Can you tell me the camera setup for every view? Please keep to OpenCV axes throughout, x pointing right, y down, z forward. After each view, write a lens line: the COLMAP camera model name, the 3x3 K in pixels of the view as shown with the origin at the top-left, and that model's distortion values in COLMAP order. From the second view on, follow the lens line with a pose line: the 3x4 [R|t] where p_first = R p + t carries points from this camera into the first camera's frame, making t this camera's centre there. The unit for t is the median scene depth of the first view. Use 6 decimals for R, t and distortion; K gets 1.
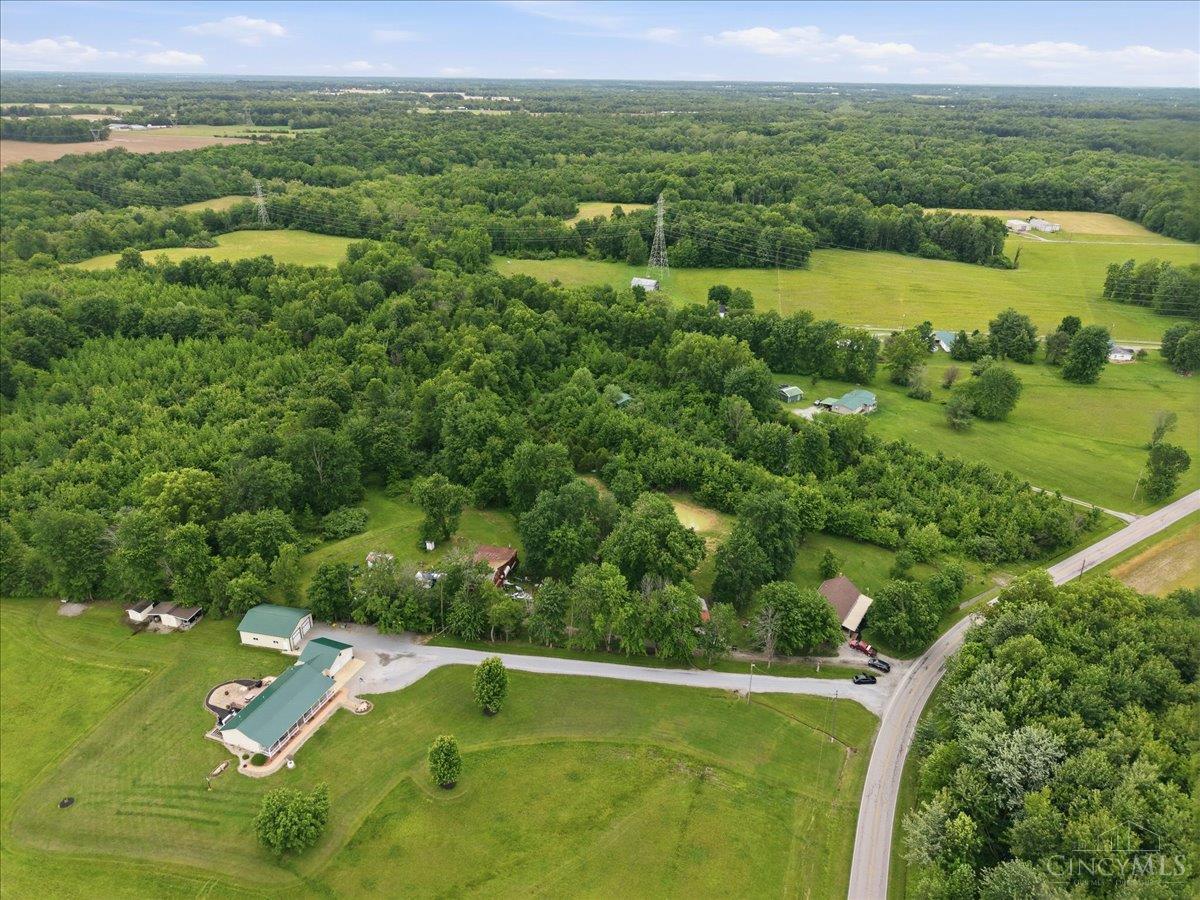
lens RADIAL K [[893.5, 0, 600.0], [0, 893.5, 450.0], [0, 0, 1]] dist [0.016902, -0.020763]
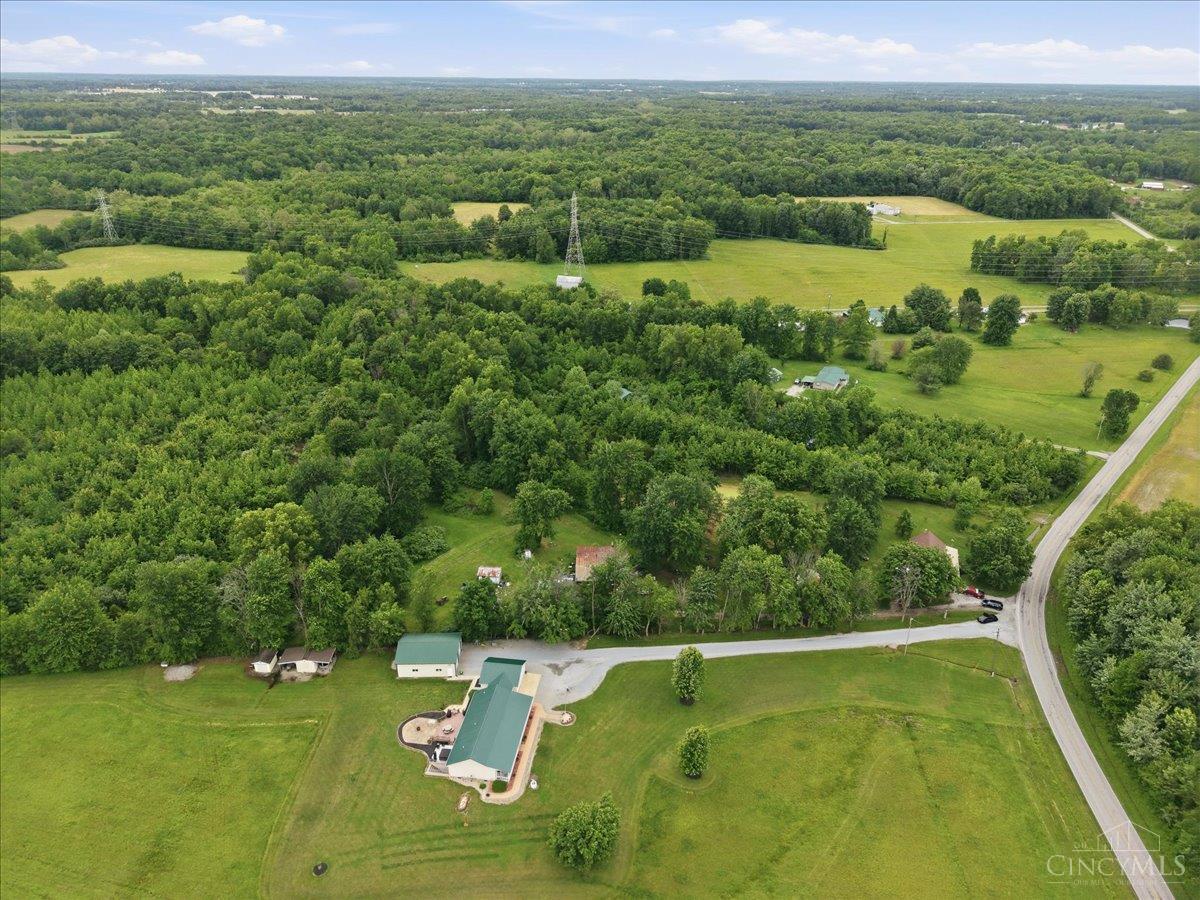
lens RADIAL K [[893.5, 0, 600.0], [0, 893.5, 450.0], [0, 0, 1]] dist [0.016902, -0.020763]
pose [[0.966728, -0.100446, 0.235261, -0.221107], [0.099652, 0.994905, 0.015294, -0.009875], [-0.235598, 0.008659, 0.971812, 0.013531]]
